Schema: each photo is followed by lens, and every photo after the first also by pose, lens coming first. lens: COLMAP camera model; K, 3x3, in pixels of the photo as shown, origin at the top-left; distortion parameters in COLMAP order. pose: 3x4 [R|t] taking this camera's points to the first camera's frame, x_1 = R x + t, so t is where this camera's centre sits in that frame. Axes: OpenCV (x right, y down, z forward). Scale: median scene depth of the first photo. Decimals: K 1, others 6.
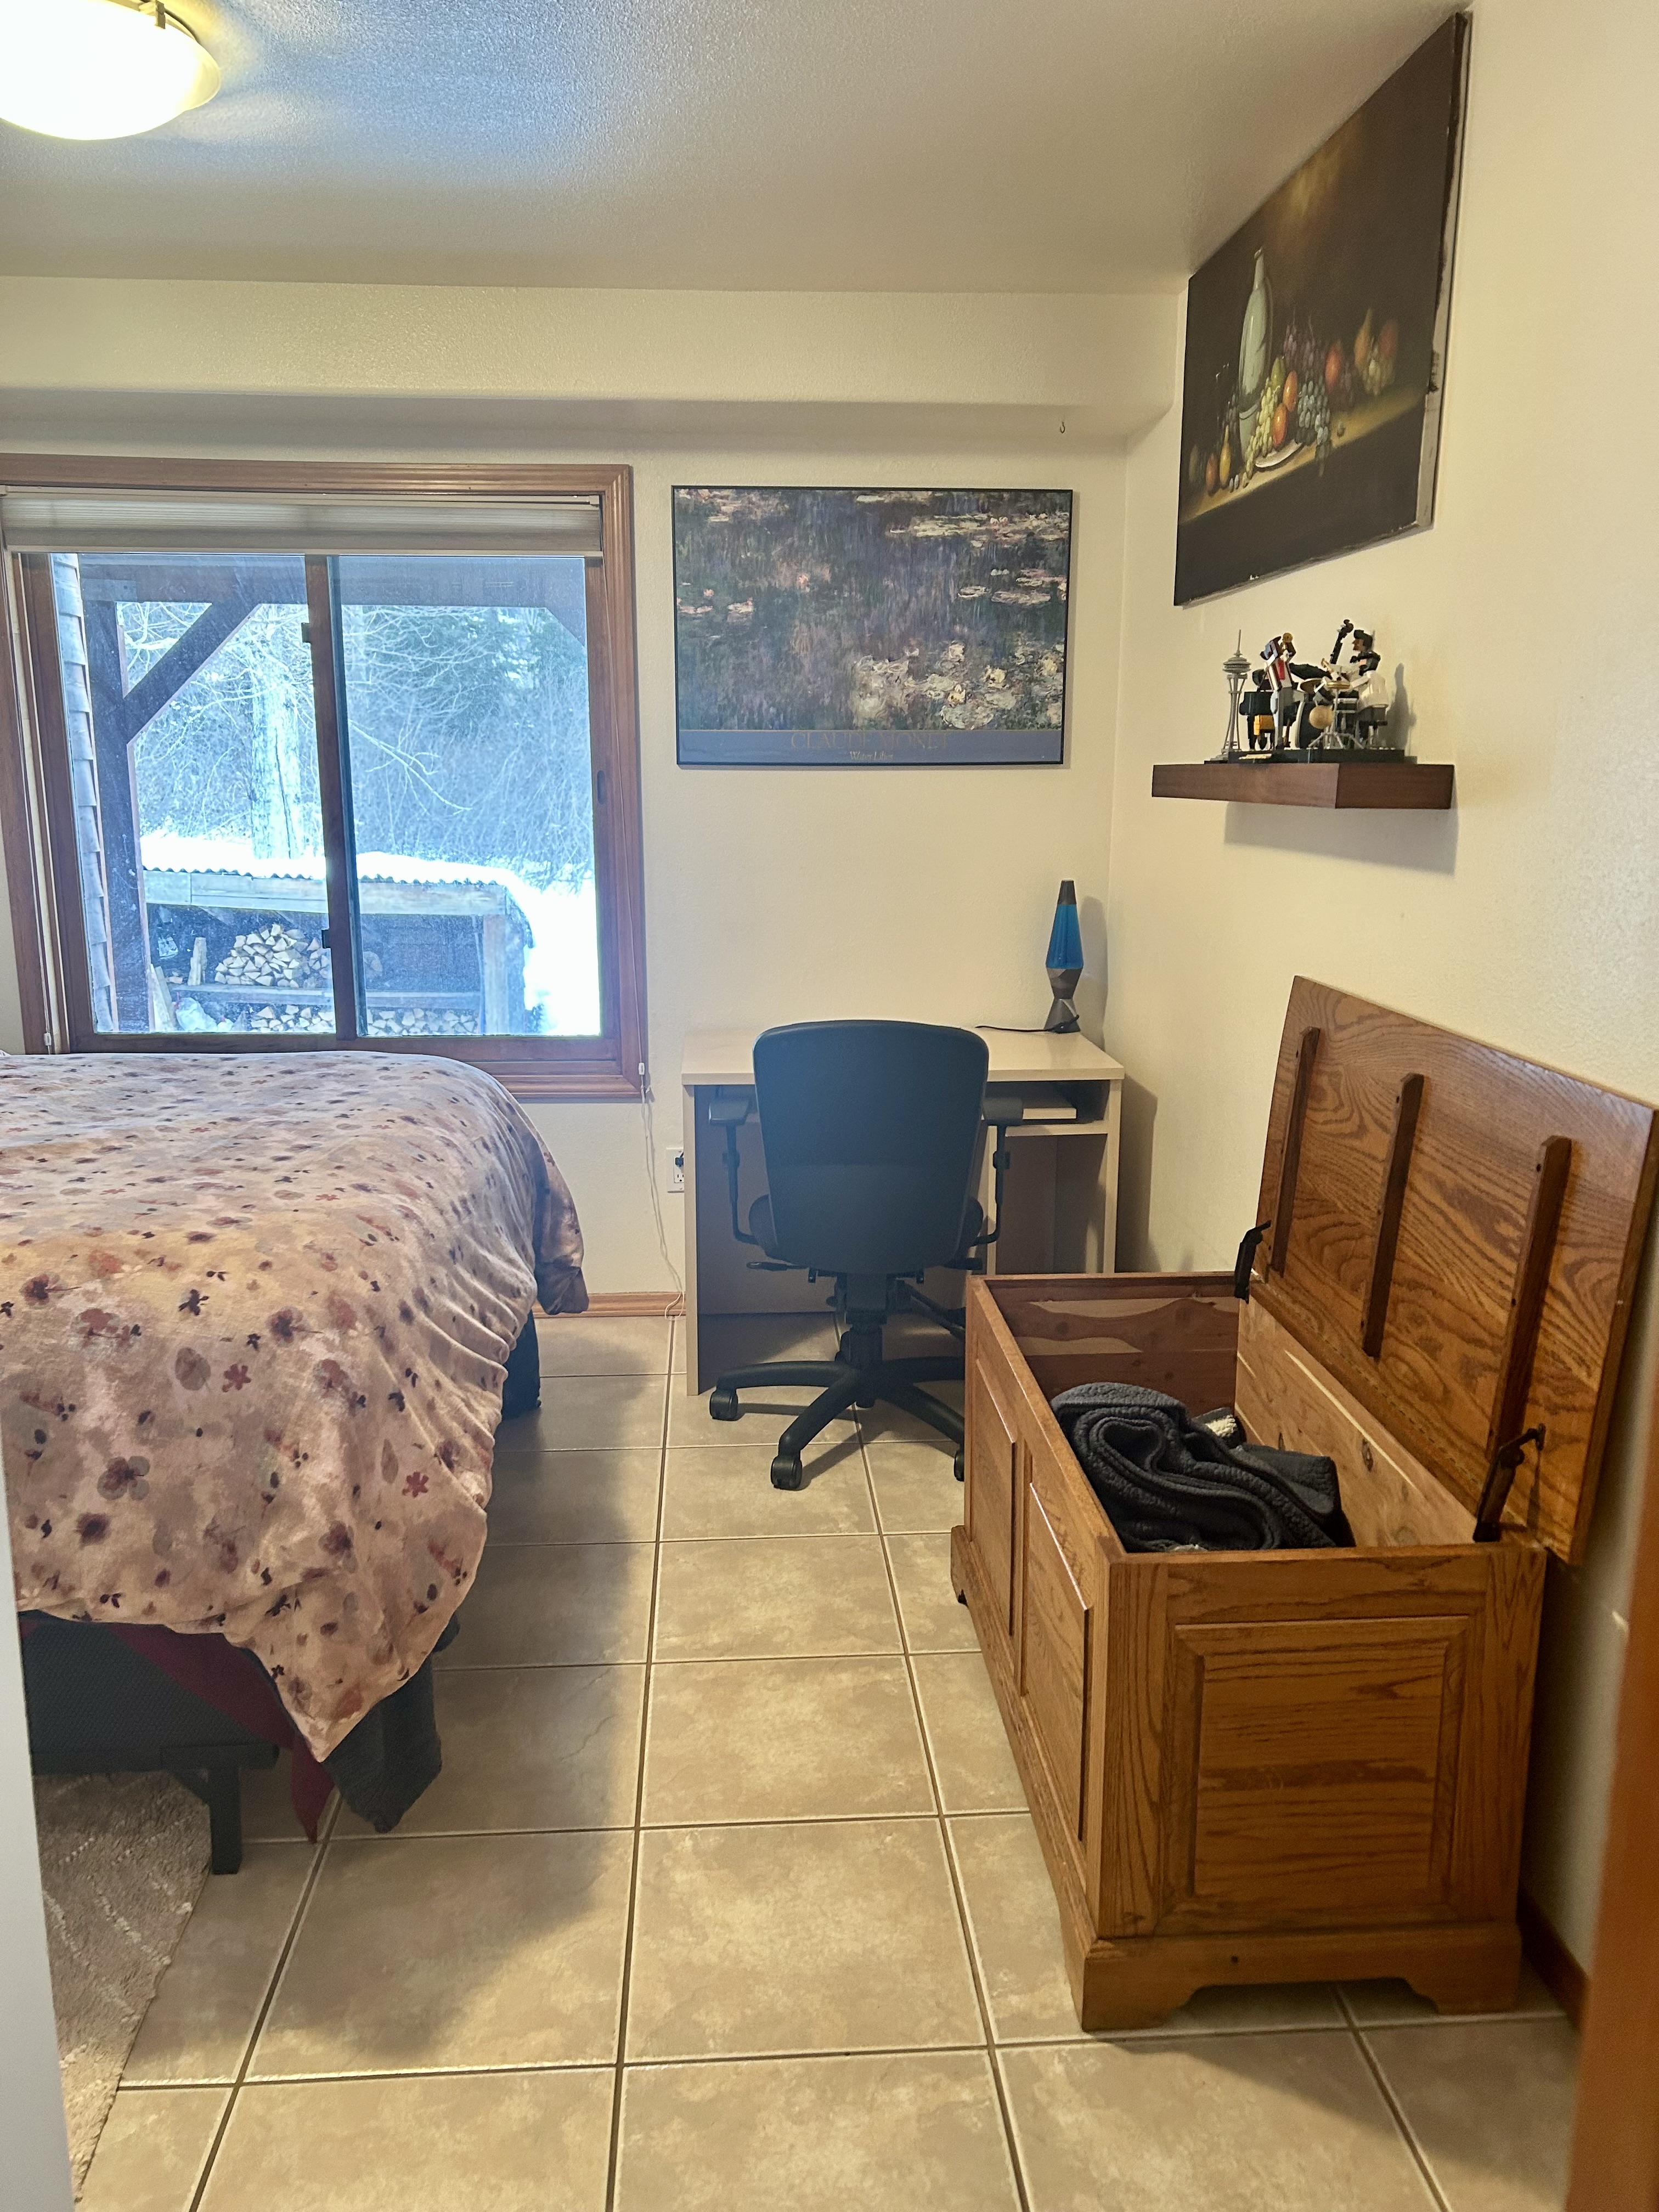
lens RADIAL K [[1656.9, 0, 829.5], [0, 1656.9, 1106.0], [0, 0, 1]] dist [0.024861, 0.006250]
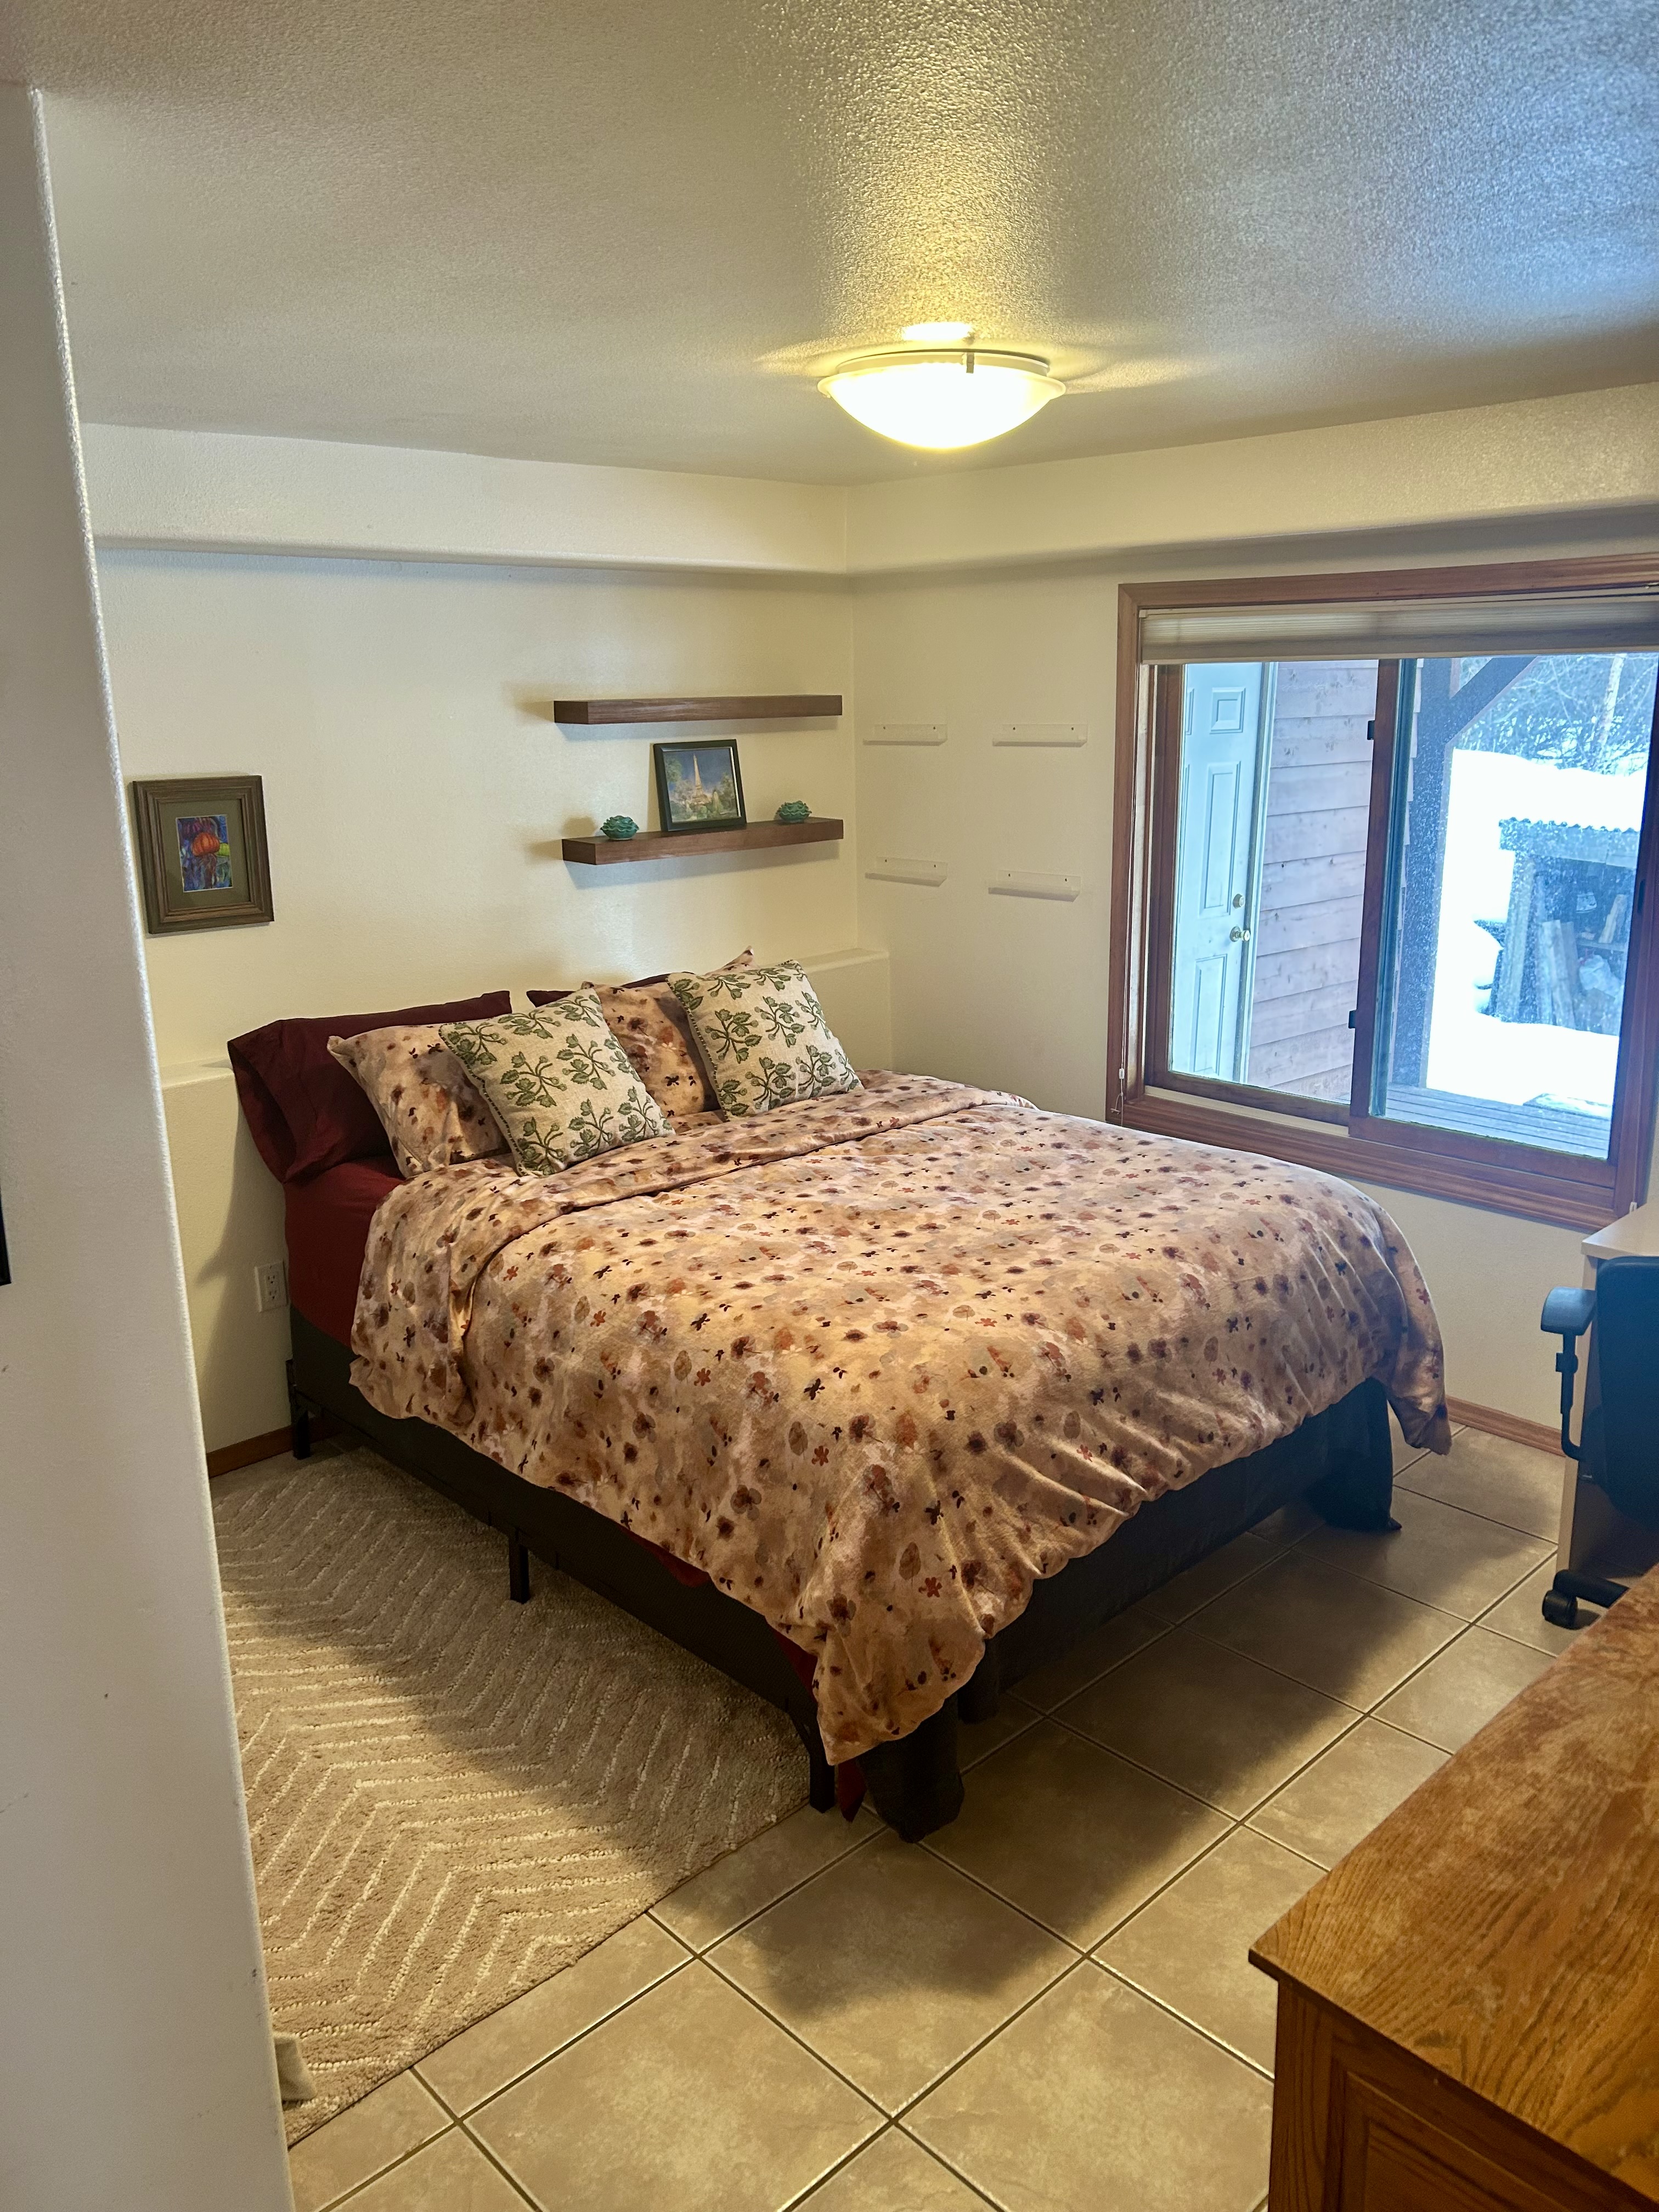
lens RADIAL K [[1667.8, 0, 841.0], [0, 1667.8, 1120.8], [0, 0, 1]] dist [0.079189, -0.105550]
pose [[0.635381, 0.187516, -0.749085, 0.575409], [-0.133353, 0.982138, 0.132745, -0.265942], [0.760597, 0.015549, 0.649038, 0.157195]]
